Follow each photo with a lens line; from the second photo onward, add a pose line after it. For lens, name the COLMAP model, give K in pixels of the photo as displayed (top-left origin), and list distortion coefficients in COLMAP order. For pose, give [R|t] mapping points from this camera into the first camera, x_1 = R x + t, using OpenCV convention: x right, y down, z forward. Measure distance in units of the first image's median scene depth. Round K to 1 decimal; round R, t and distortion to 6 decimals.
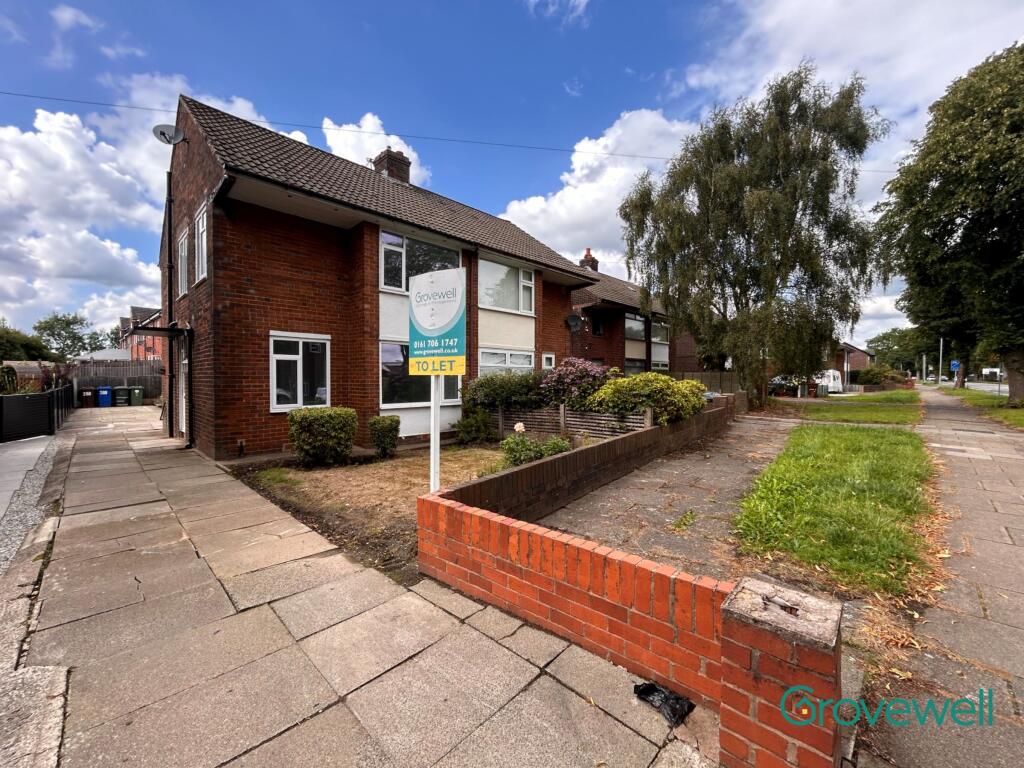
lens RADIAL K [[419.4, 0, 511.8], [0, 419.4, 384.7], [0, 0, 1]] dist [-0.004124, 0.002644]
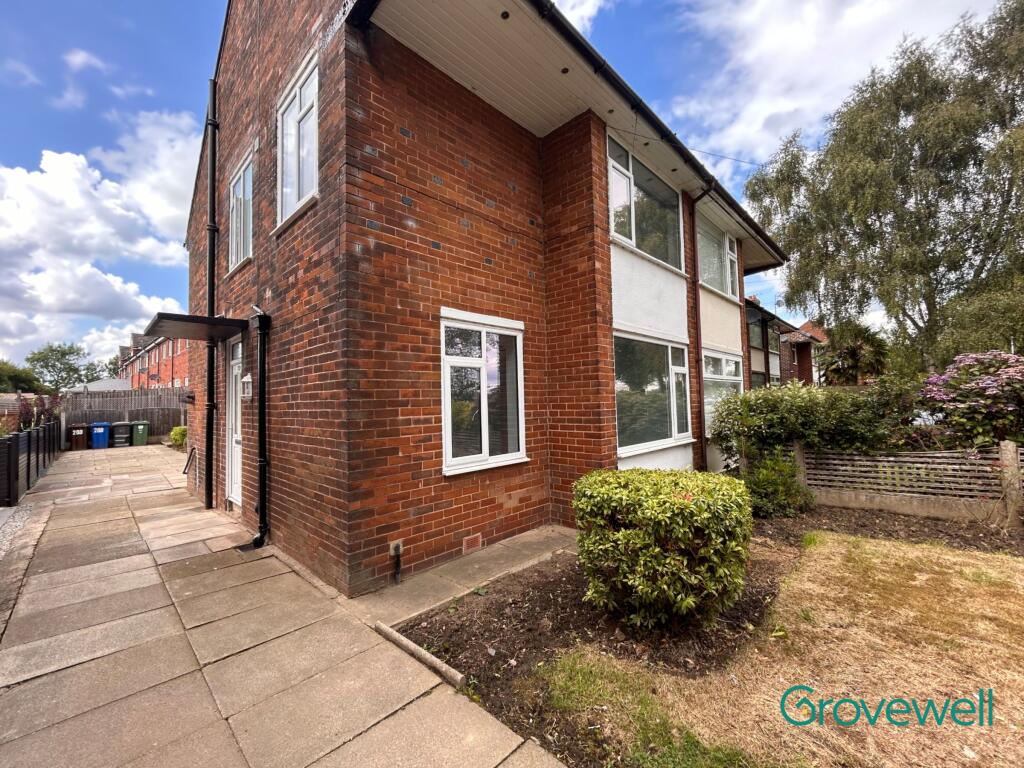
lens RADIAL K [[419.4, 0, 510.9], [0, 419.4, 382.8], [0, 0, 1]] dist [-0.004124, 0.002644]
pose [[0.999697, -0.024403, 0.003112, -0.200139], [0.024547, 0.997844, -0.060860, -0.003434], [-0.001621, 0.060918, 0.998141, 0.207111]]
